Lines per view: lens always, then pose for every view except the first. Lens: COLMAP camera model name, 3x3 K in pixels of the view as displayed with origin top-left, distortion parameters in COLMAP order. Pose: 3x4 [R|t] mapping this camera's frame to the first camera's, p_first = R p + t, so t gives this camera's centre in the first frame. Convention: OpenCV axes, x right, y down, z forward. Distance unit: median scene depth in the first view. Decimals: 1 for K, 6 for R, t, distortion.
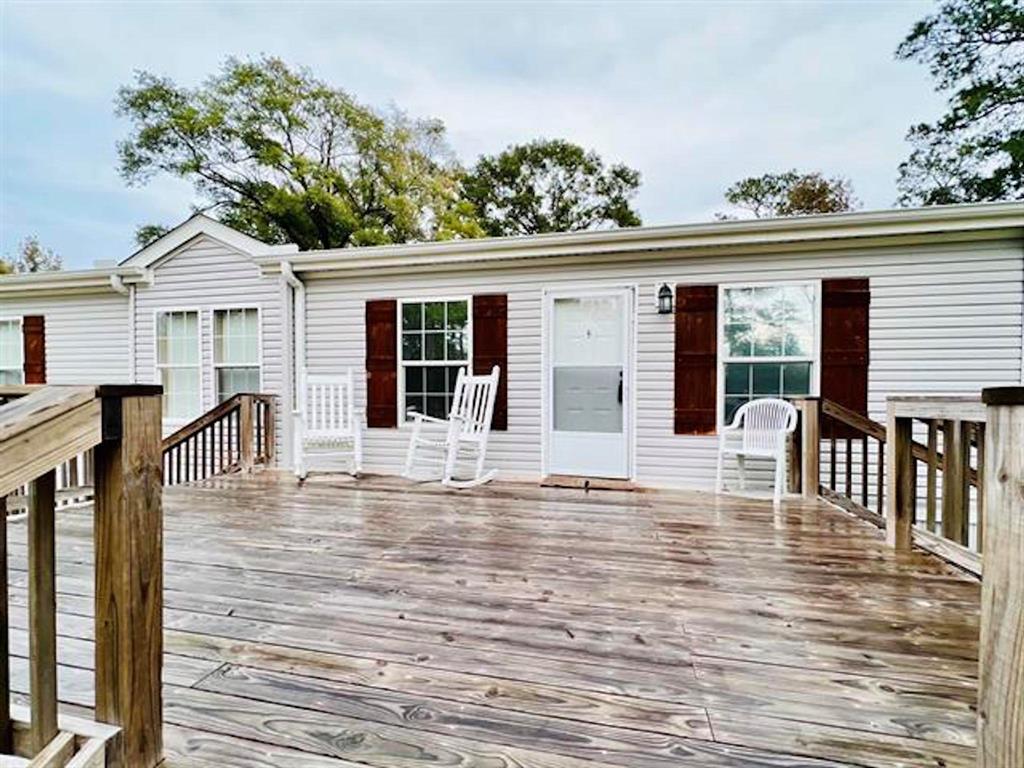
lens RADIAL K [[424.5, 0, 508.8], [0, 424.5, 385.1], [0, 0, 1]] dist [-0.001324, -0.000389]
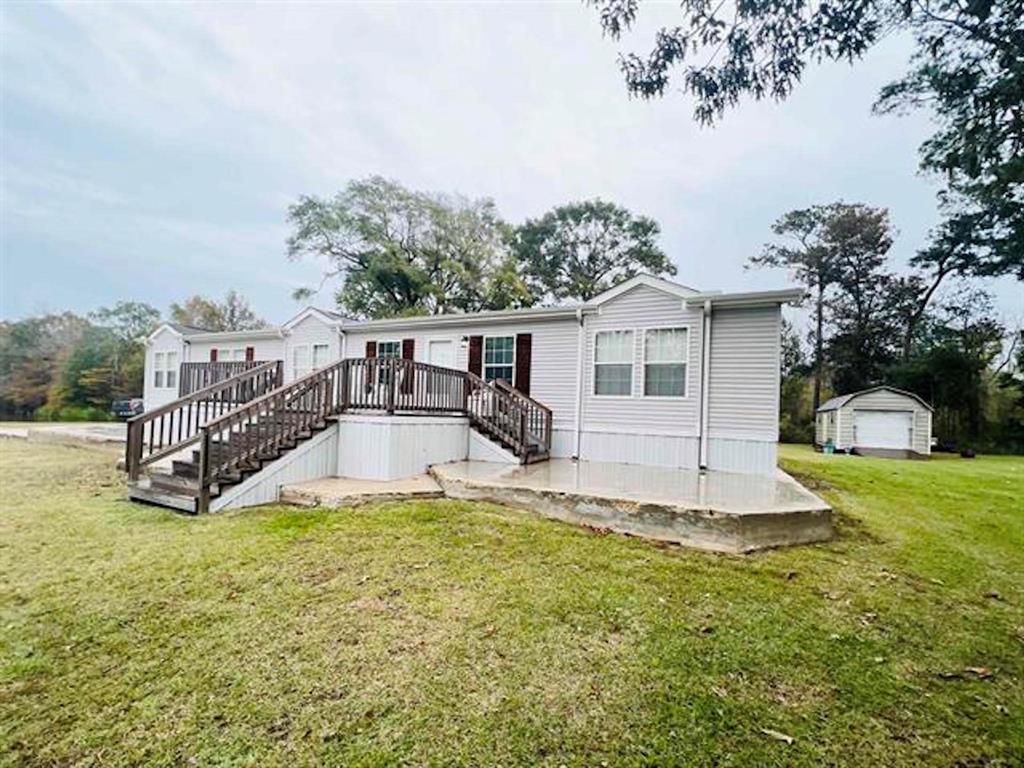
lens RADIAL K [[410.7, 0, 509.5], [0, 410.7, 382.4], [0, 0, 1]] dist [-0.000764, 0.000335]
pose [[0.973315, 0.017023, -0.228840, 0.231896], [-0.030173, 0.998080, -0.054085, 0.031616], [0.227480, 0.059547, 0.971960, -0.251616]]
